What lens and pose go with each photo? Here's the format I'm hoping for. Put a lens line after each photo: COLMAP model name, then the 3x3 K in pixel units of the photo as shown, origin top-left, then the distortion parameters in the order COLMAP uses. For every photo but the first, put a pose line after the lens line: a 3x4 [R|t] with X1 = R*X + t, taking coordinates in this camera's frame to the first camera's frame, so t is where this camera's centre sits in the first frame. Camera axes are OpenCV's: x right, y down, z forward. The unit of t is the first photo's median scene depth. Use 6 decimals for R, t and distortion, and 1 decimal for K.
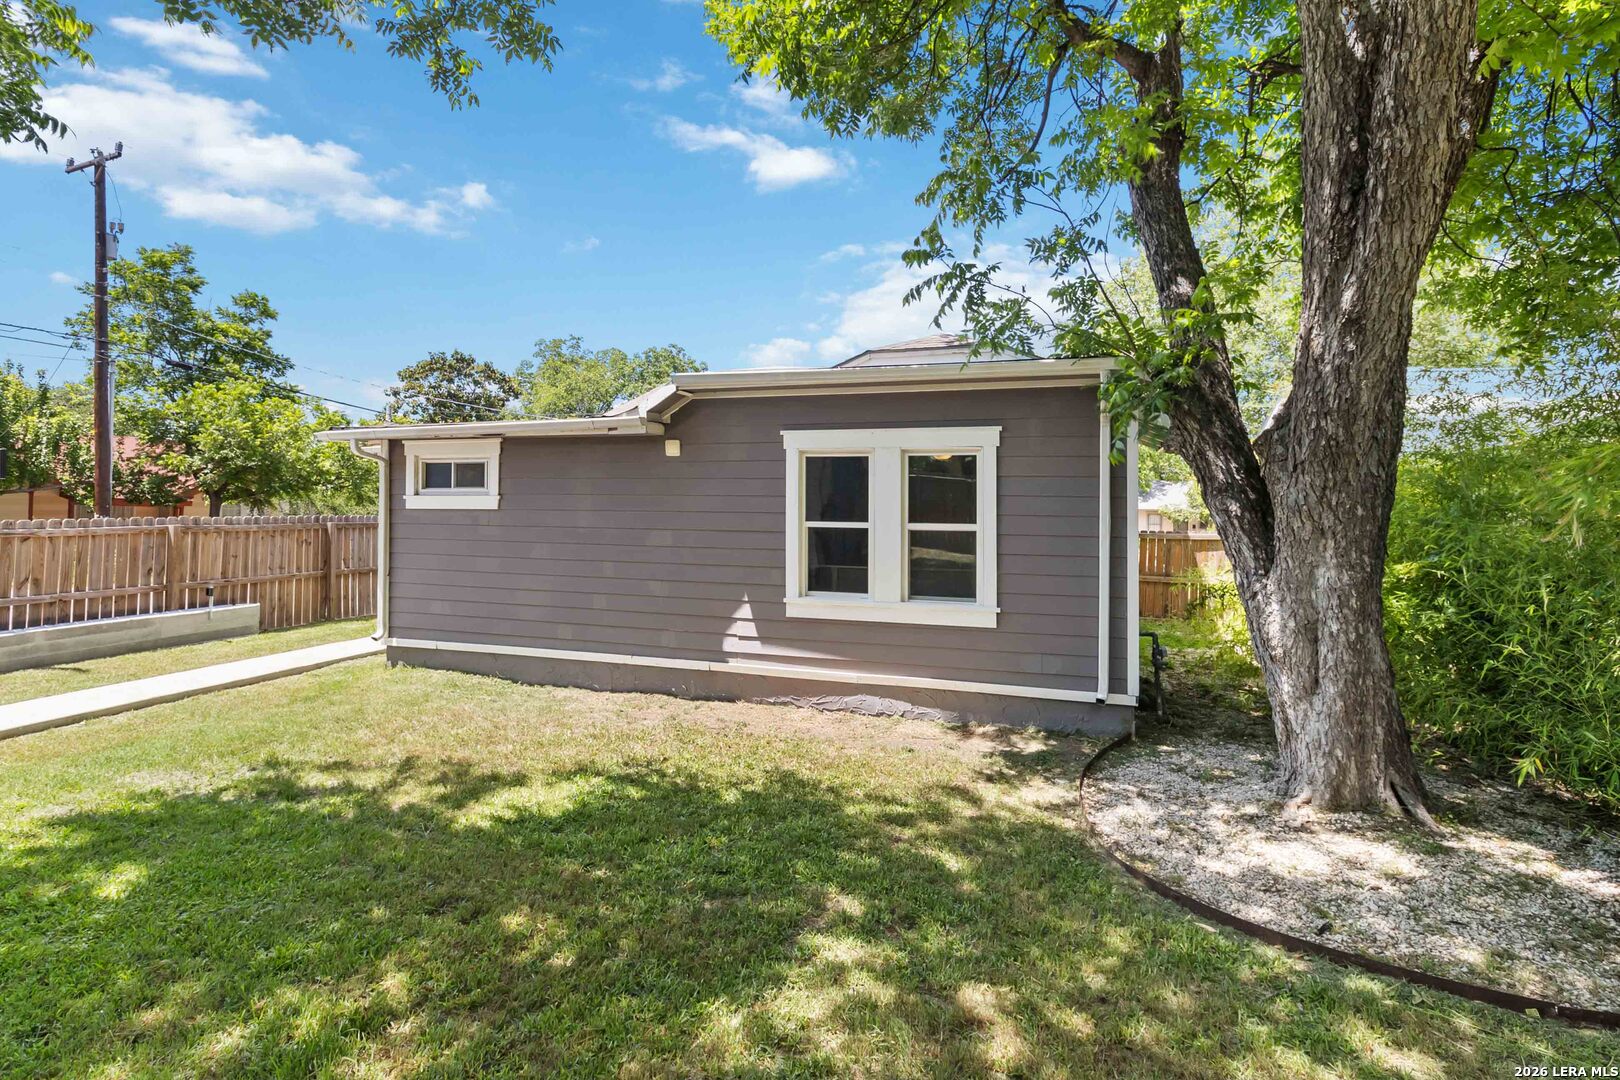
lens RADIAL K [[752.6, 0, 818.3], [0, 752.6, 497.9], [0, 0, 1]] dist [-0.001317, -0.000182]
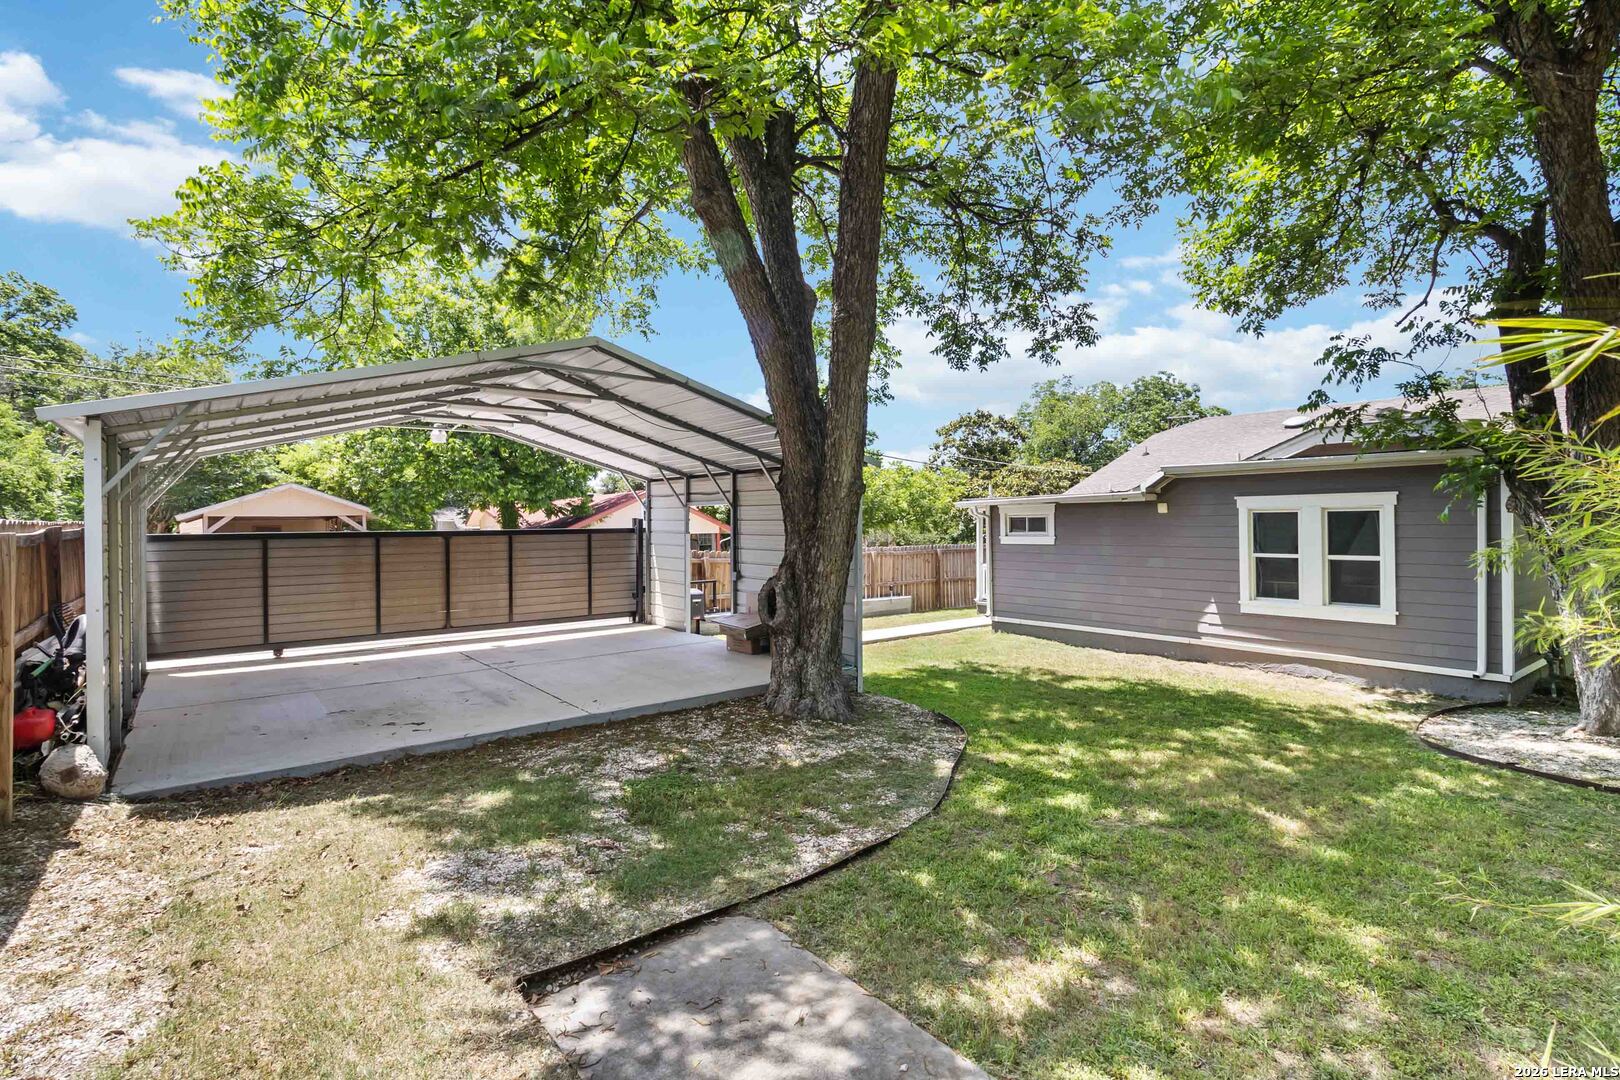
lens RADIAL K [[752.6, 0, 816.7], [0, 752.6, 534.4], [0, 0, 1]] dist [-0.001317, -0.000182]
pose [[0.810500, -0.010369, -0.585647, 0.163230], [0.024575, 0.999565, 0.016312, -0.055691], [0.585223, -0.027613, 0.810402, -0.811412]]
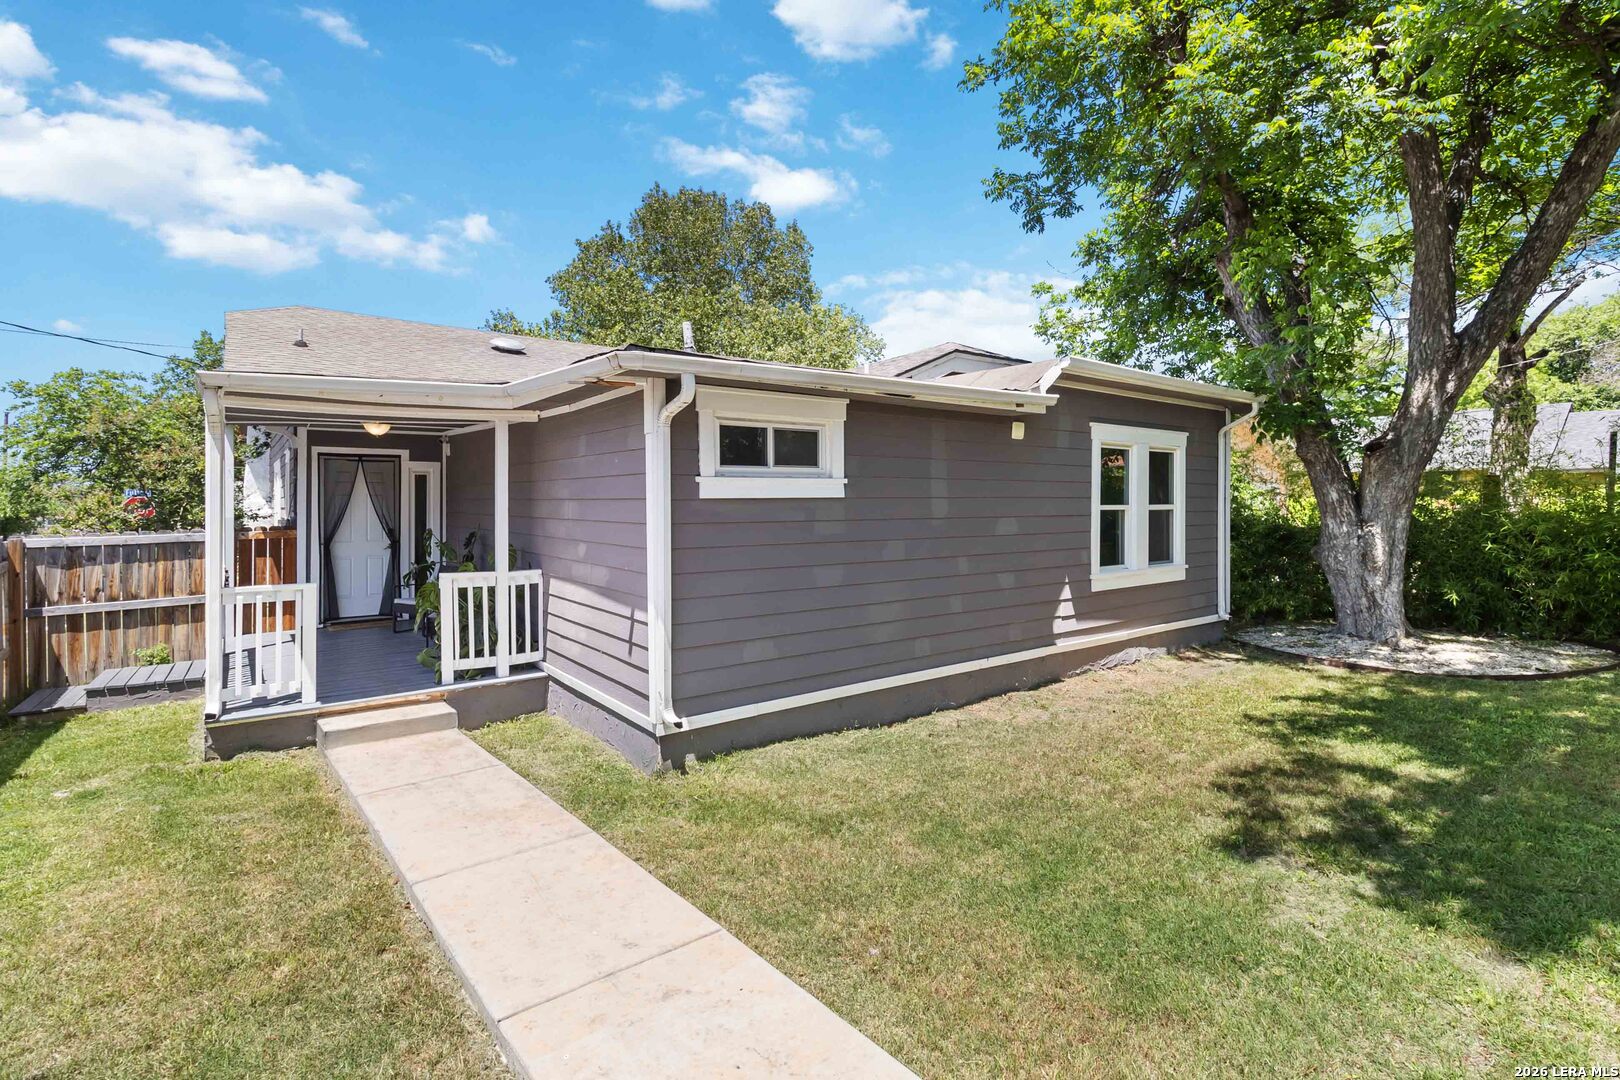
lens RADIAL K [[752.6, 0, 791.9], [0, 752.6, 509.9], [0, 0, 1]] dist [-0.001317, -0.000182]
pose [[0.598473, -0.020438, 0.800883, -1.163412], [0.002927, 0.999724, 0.023325, 0.011135], [-0.801138, -0.011615, 0.598367, 0.685224]]
